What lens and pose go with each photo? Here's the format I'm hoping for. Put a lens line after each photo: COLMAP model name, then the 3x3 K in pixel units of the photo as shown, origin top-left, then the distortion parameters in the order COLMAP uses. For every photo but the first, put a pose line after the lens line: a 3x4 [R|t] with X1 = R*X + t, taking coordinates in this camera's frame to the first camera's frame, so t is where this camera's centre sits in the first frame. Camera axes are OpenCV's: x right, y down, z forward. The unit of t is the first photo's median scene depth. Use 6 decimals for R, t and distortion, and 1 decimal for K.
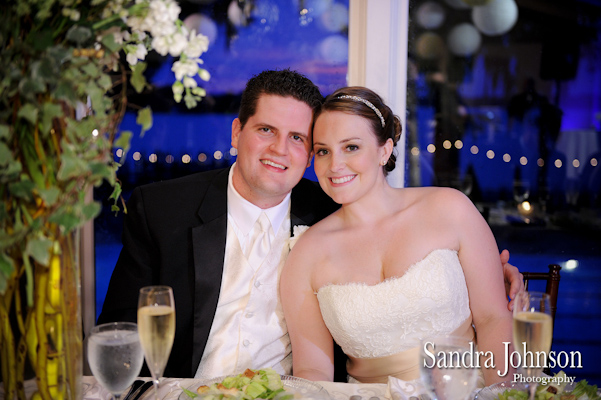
lens RADIAL K [[873.2, 0, 303.9], [0, 873.2, 198.3], [0, 0, 1]] dist [0.114626, 0.000000]
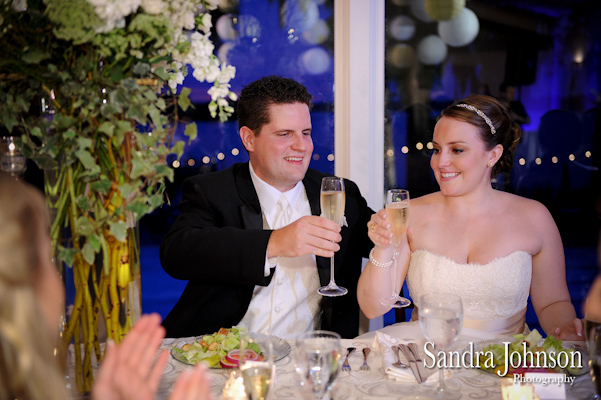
lens RADIAL K [[827.5, 0, 295.7], [0, 827.5, 203.1], [0, 0, 1]] dist [0.086241, 0.000000]
pose [[0.999707, -0.020590, 0.012727, -0.039817], [0.020533, 0.999778, 0.004632, 0.014124], [-0.012820, -0.004370, 0.999908, -0.234525]]
